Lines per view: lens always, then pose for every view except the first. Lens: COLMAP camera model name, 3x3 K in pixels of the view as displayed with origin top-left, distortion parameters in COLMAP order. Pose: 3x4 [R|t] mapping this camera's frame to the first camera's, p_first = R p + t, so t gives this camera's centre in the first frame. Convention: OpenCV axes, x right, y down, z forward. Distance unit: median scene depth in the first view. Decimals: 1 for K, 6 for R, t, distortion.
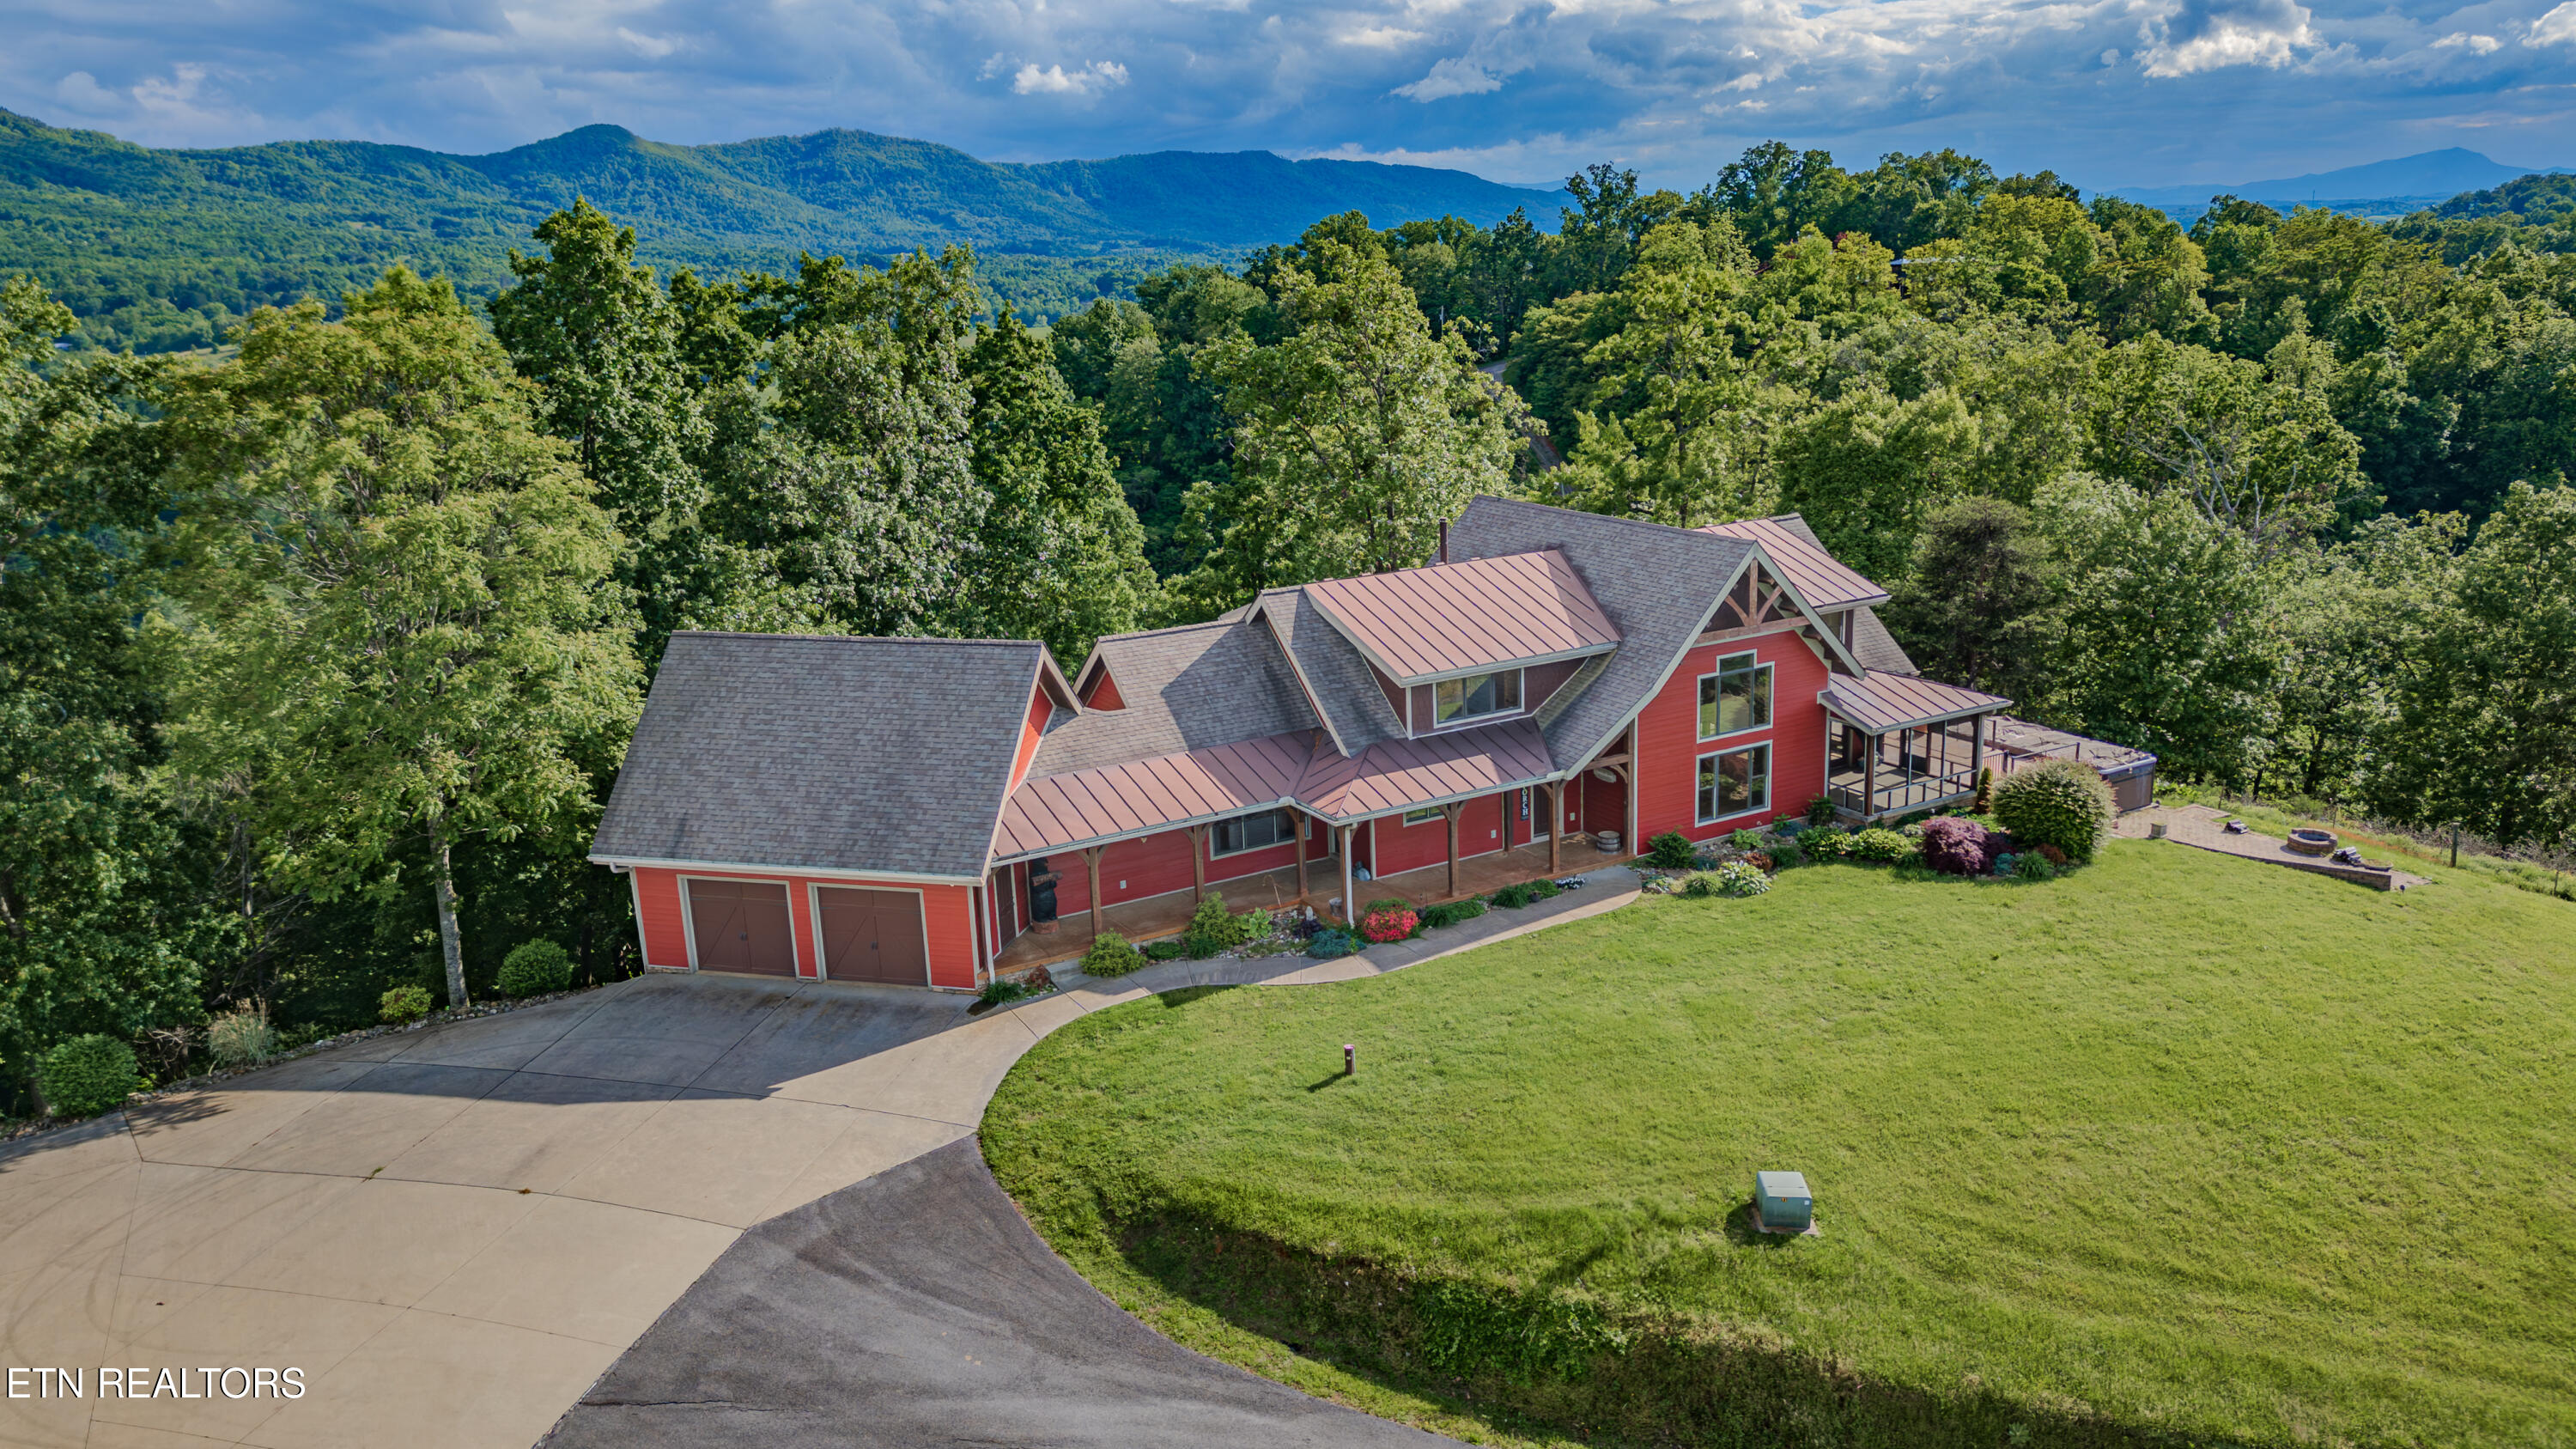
lens RADIAL K [[1812.0, 0, 1313.4], [0, 1812.0, 721.1], [0, 0, 1]] dist [0.062261, -0.004717]
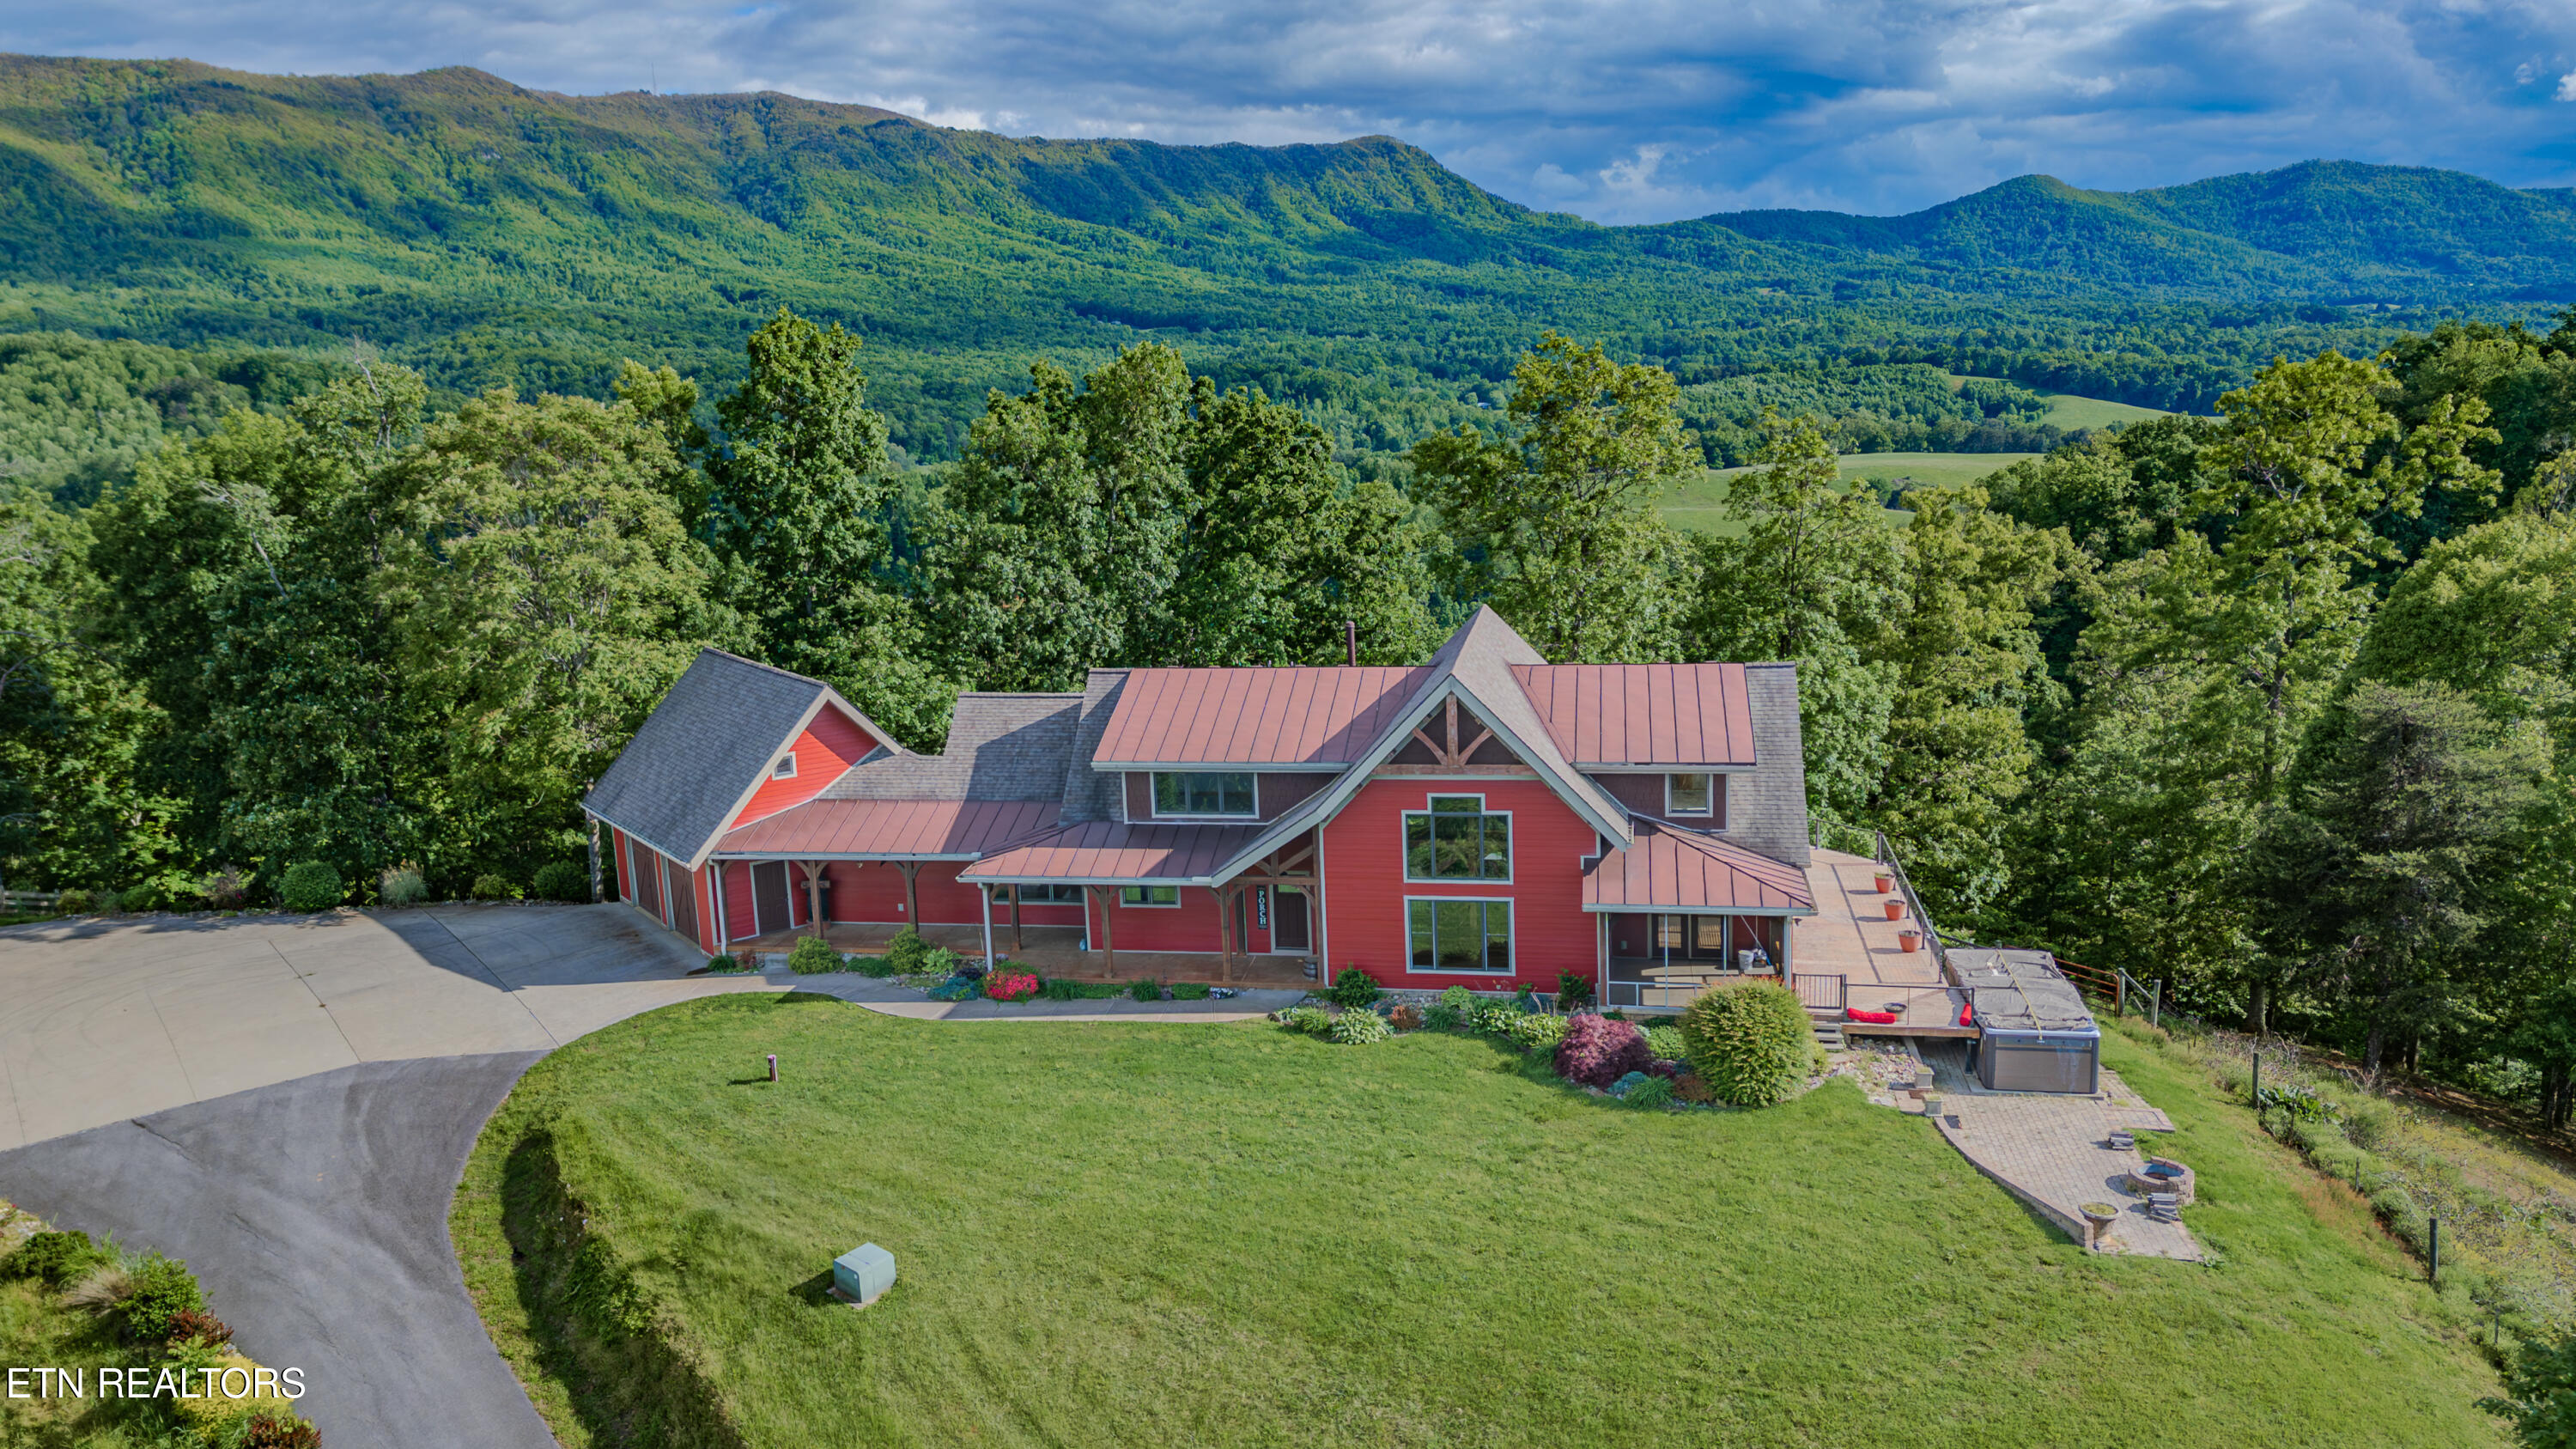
lens RADIAL K [[1970.7, 0, 1261.2], [0, 1970.7, 734.1], [0, 0, 1]] dist [0.057324, -0.011414]
pose [[0.765372, 0.130113, -0.630299, 0.832884], [-0.155859, 0.987671, 0.014626, -0.070781], [0.624431, 0.087043, 0.776215, 0.169212]]
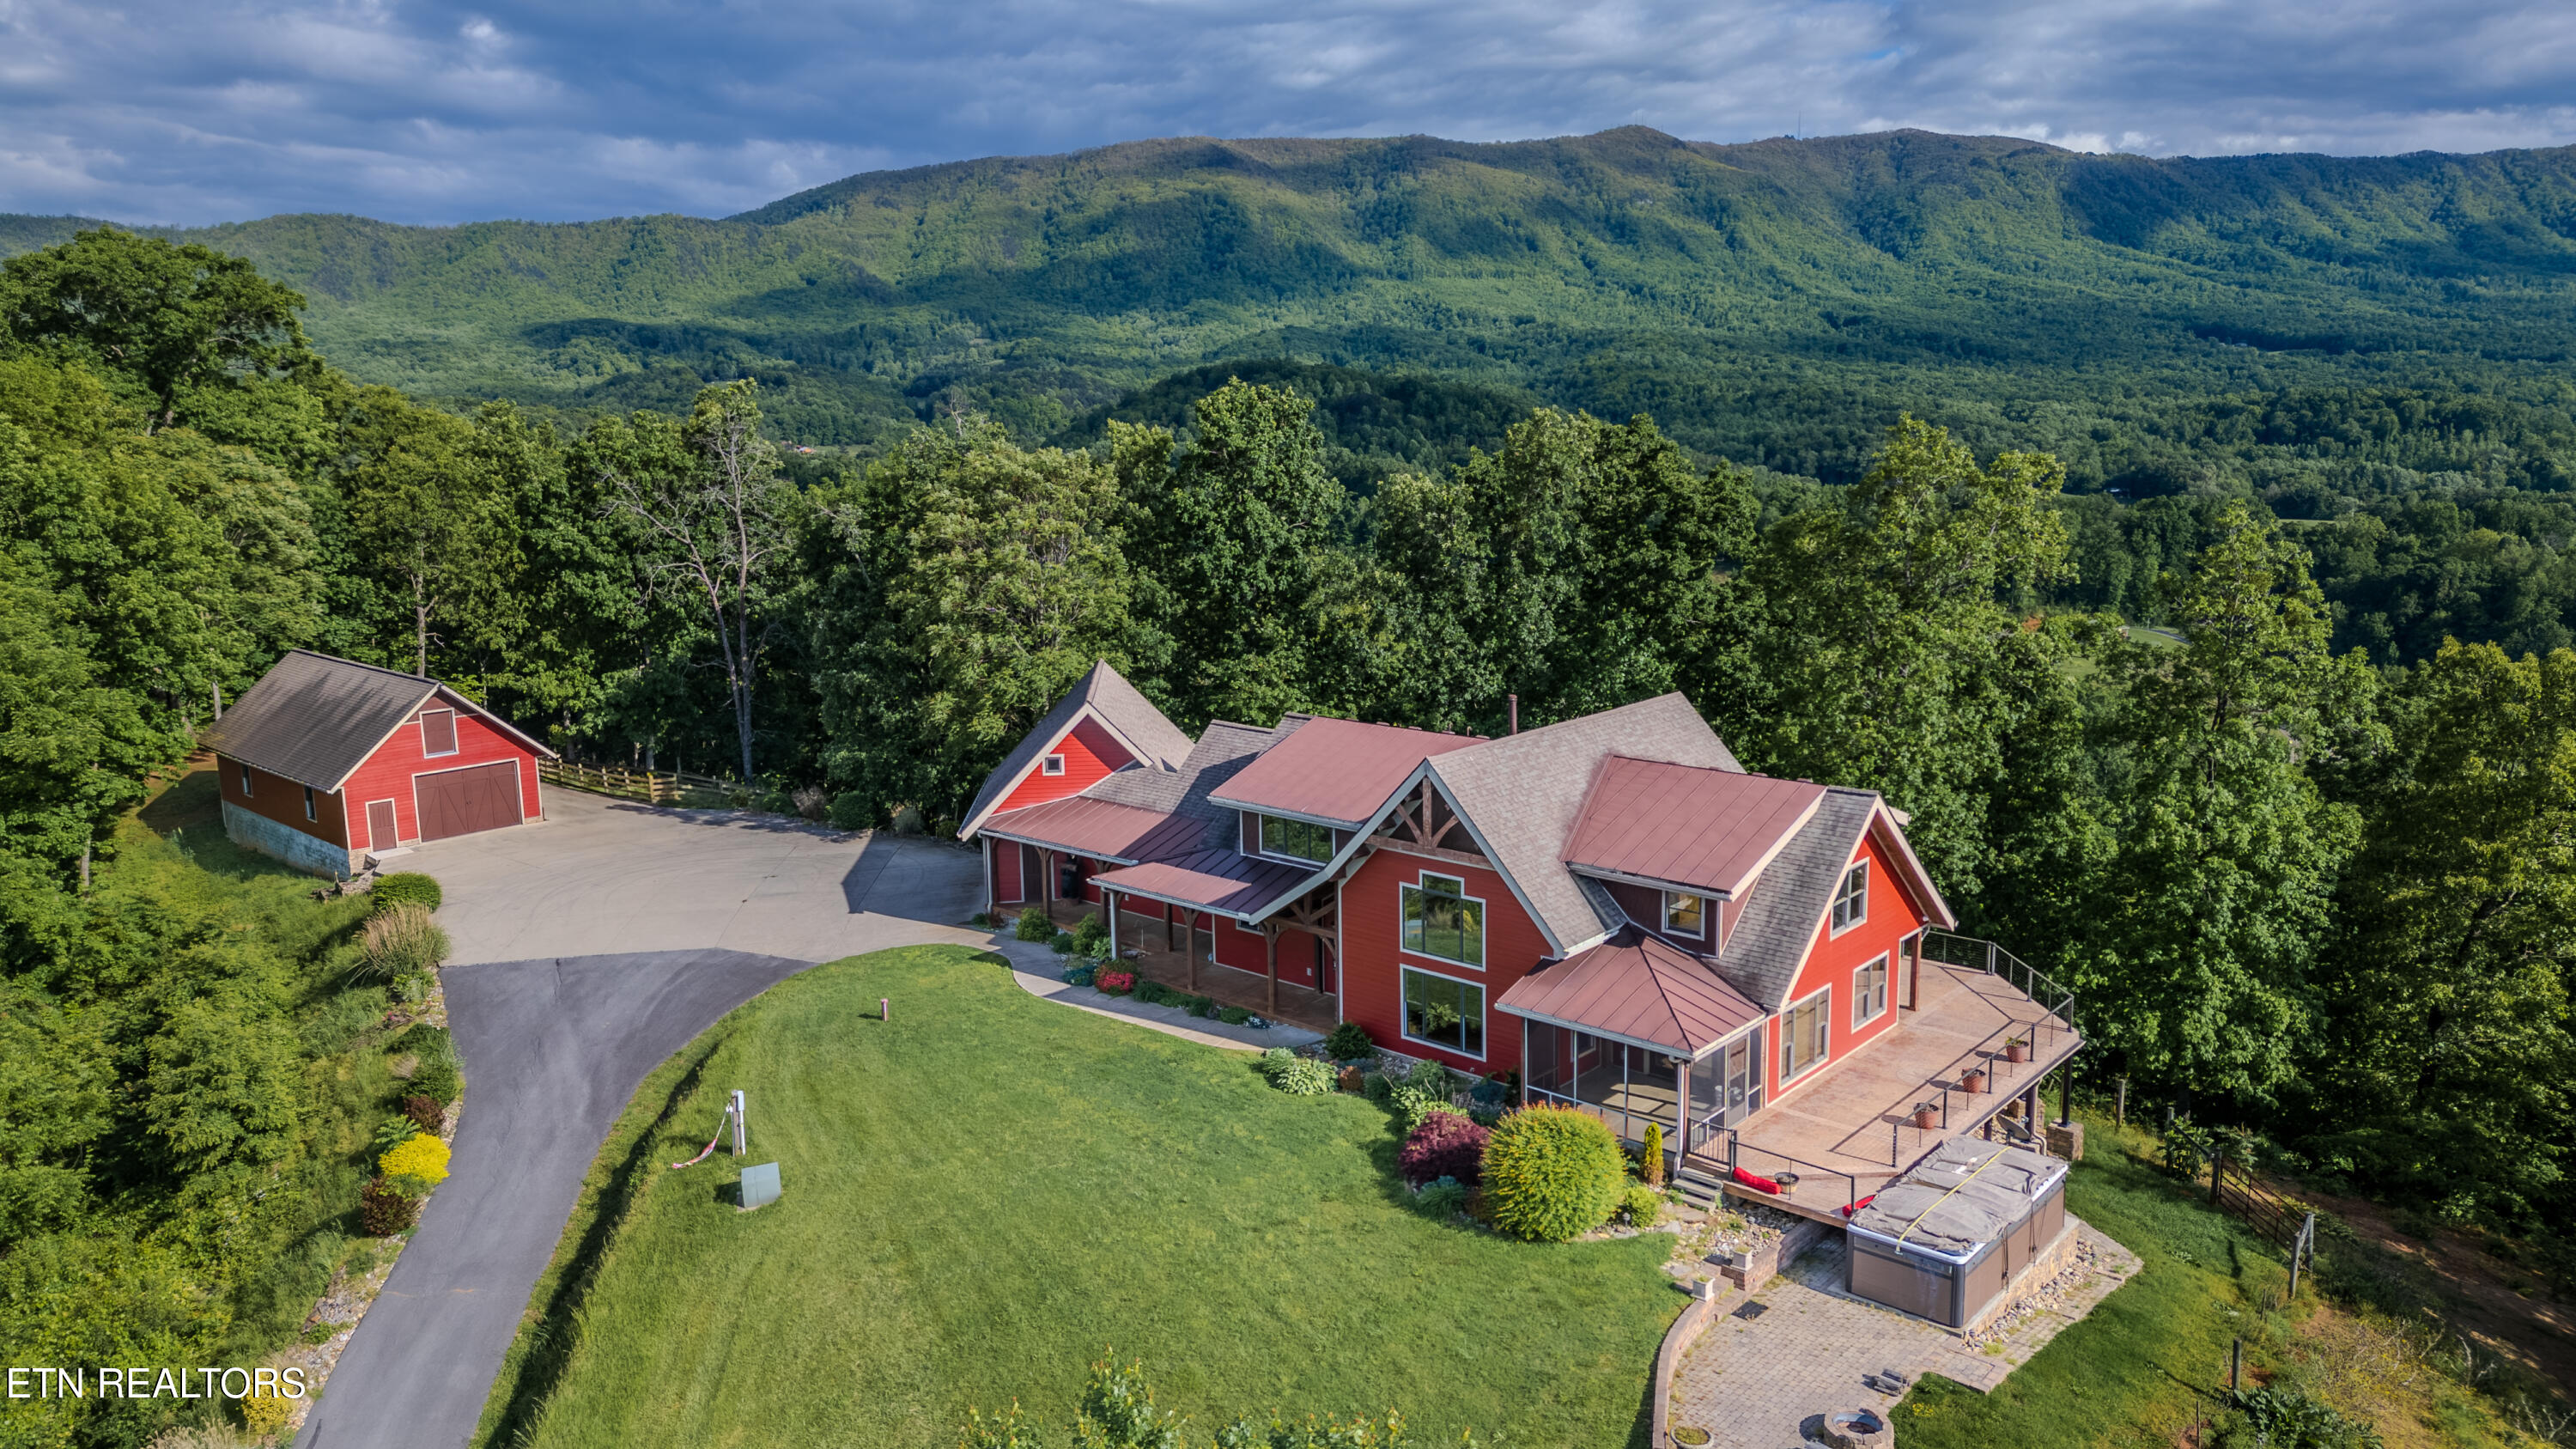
lens RADIAL K [[1812.0, 0, 1313.4], [0, 1812.0, 721.1], [0, 0, 1]] dist [0.062261, -0.004717]
pose [[0.331445, 0.195585, -0.922979, 1.134869], [-0.239276, 0.963719, 0.118293, -0.223359], [0.912629, 0.181639, 0.366218, 0.614142]]
